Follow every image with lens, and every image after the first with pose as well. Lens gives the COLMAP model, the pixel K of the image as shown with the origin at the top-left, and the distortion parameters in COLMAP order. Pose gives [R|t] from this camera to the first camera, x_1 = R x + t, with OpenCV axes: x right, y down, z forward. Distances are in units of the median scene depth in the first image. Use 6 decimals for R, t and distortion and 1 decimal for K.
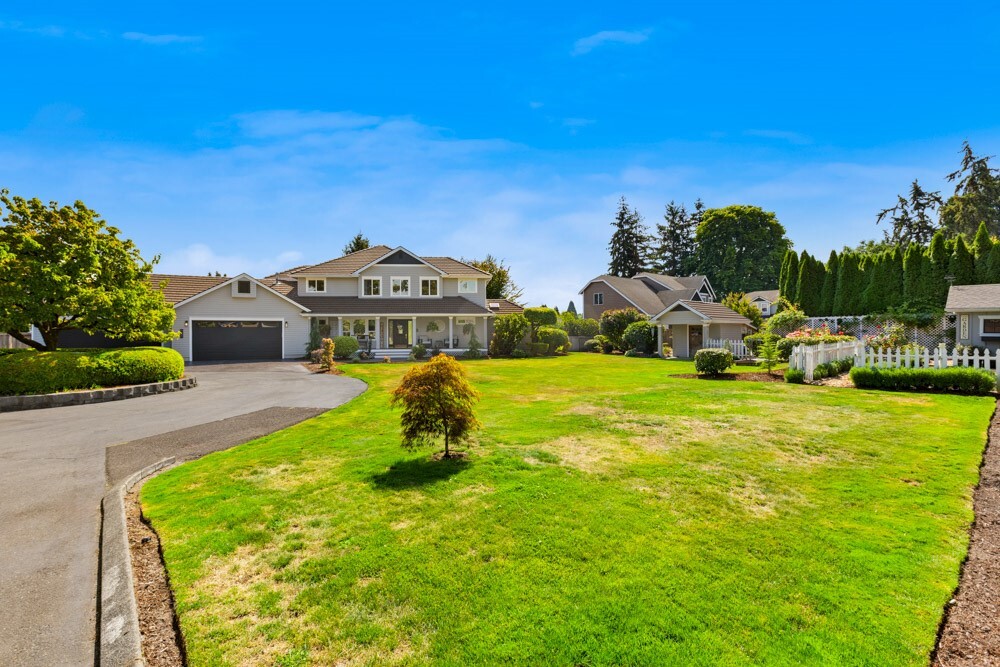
lens RADIAL K [[457.0, 0, 491.5], [0, 457.0, 332.5], [0, 0, 1]] dist [-0.001267, 0.000218]
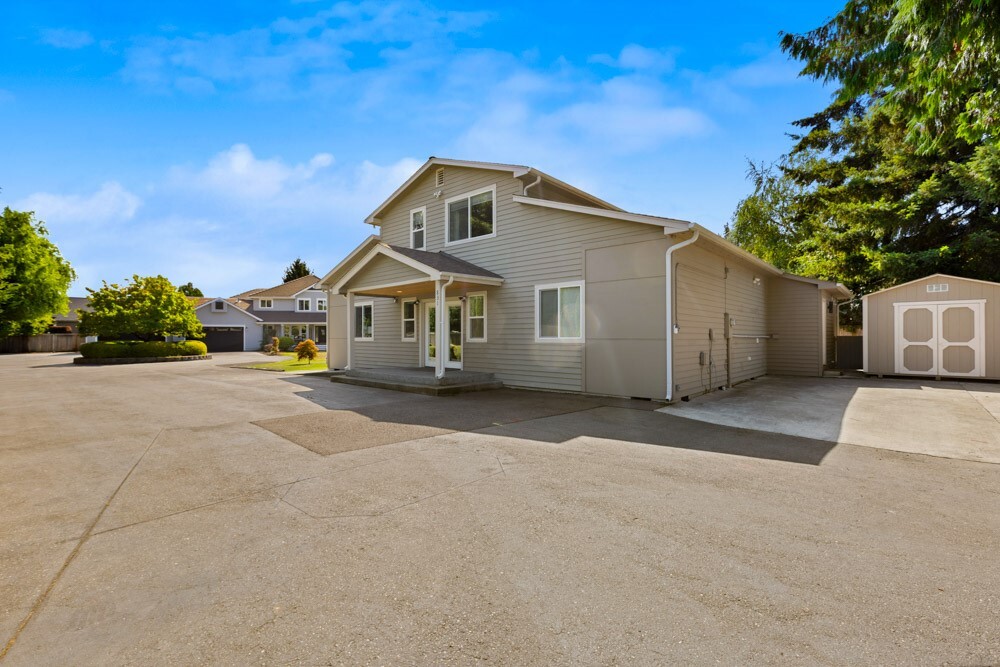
lens RADIAL K [[457.0, 0, 496.8], [0, 457.0, 336.2], [0, 0, 1]] dist [-0.001267, 0.000218]
pose [[0.992962, 0.003982, 0.118370, 0.206993], [-0.004149, 0.999991, 0.001166, 0.001611], [-0.118364, -0.001649, 0.992969, -0.623820]]
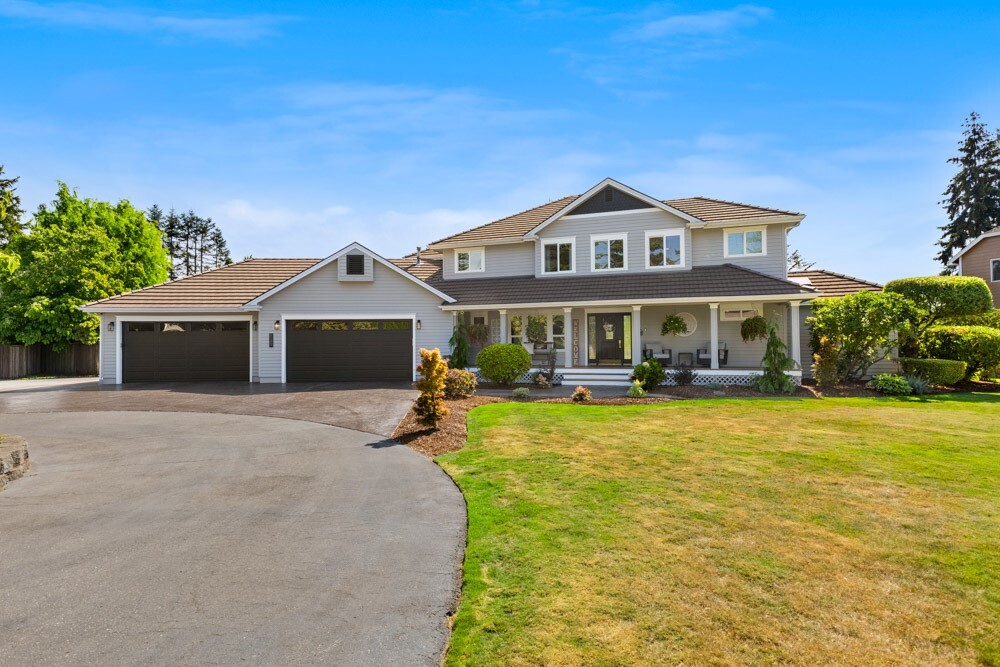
lens RADIAL K [[520.0, 0, 493.2], [0, 520.0, 333.2], [0, 0, 1]] dist [-0.001012, -0.000311]
pose [[0.919898, -0.010829, -0.392007, -0.085467], [0.004434, 0.999842, -0.017215, 0.005376], [0.392132, 0.014098, 0.919801, 0.383007]]
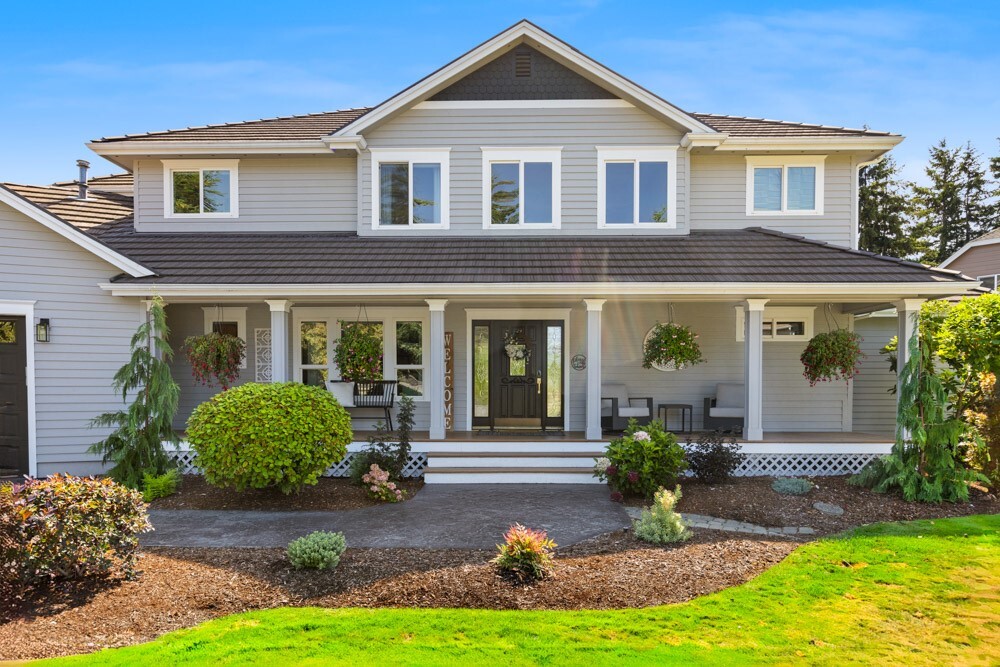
lens RADIAL K [[655.7, 0, 519.8], [0, 655.7, 399.5], [0, 0, 1]] dist [-0.005710, -0.001039]
pose [[0.997926, 0.005769, -0.064116, -0.178623], [-0.004182, 0.999682, 0.024855, 0.006927], [0.064239, -0.024535, 0.997633, 0.643973]]
